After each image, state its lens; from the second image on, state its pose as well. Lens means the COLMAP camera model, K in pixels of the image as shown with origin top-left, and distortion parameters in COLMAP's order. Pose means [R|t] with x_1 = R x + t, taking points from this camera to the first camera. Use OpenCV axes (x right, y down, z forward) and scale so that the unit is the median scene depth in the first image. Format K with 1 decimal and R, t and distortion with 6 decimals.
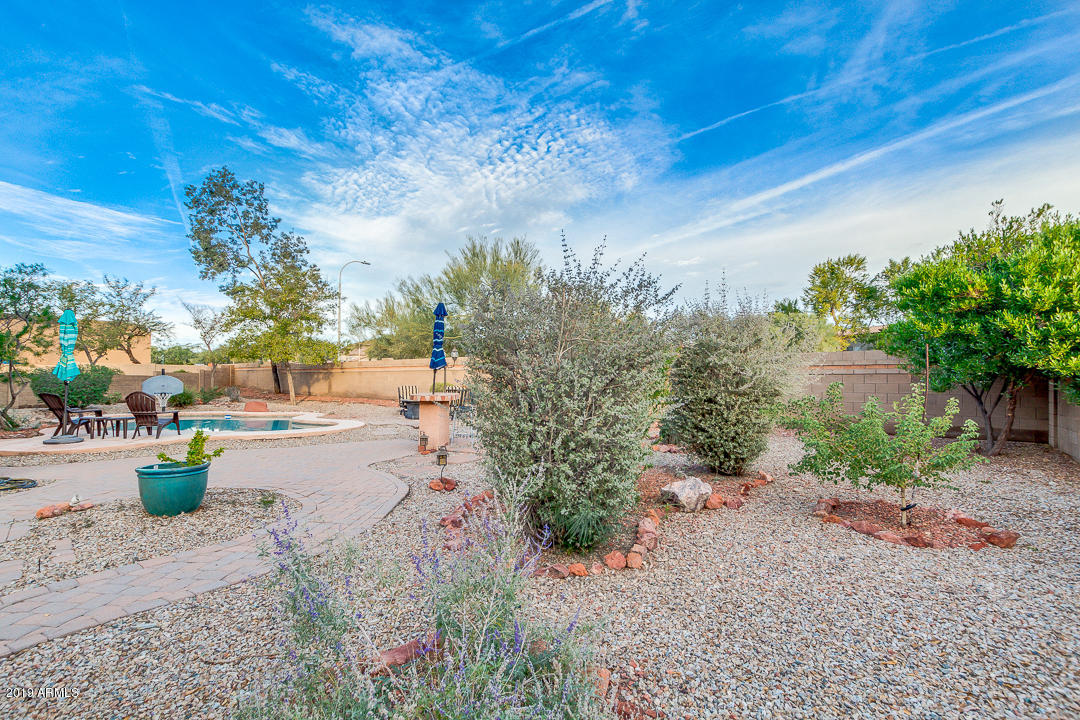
lens RADIAL K [[493.1, 0, 548.7], [0, 493.1, 374.0], [0, 0, 1]] dist [0.002450, -0.000146]
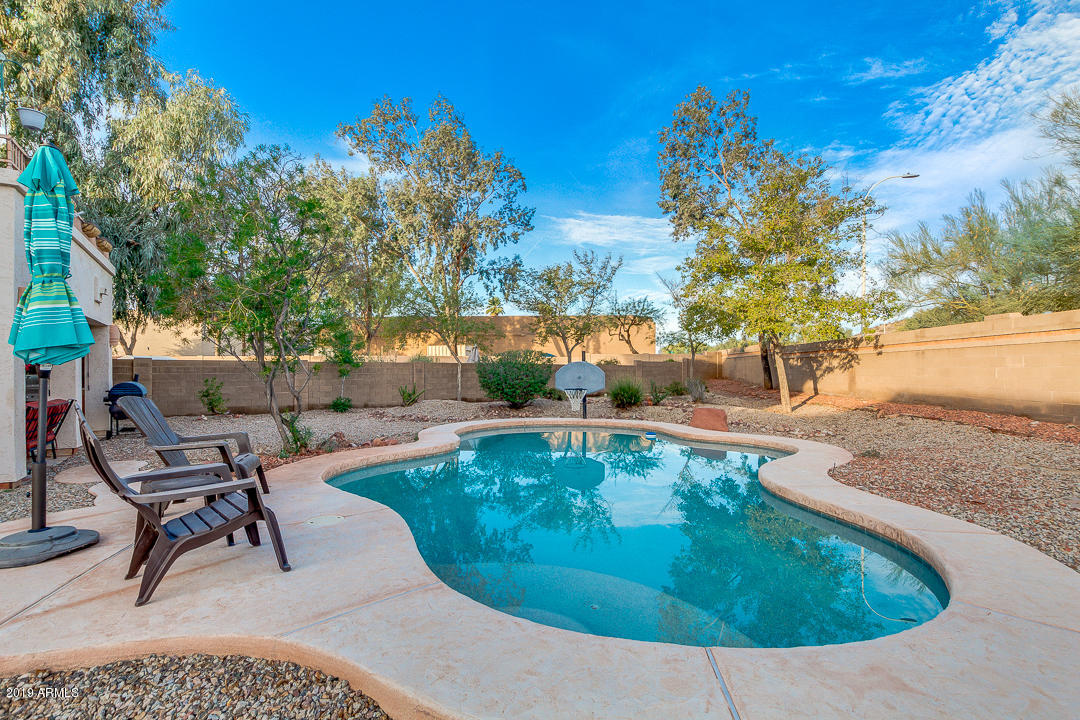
lens RADIAL K [[511.4, 0, 542.9], [0, 511.4, 372.7], [0, 0, 1]] dist [0.006341, 0.000121]
pose [[0.584385, -0.002114, -0.811474, -0.159459], [0.015034, 0.999853, 0.008223, 0.006272], [0.811337, -0.017005, 0.584331, 0.337526]]
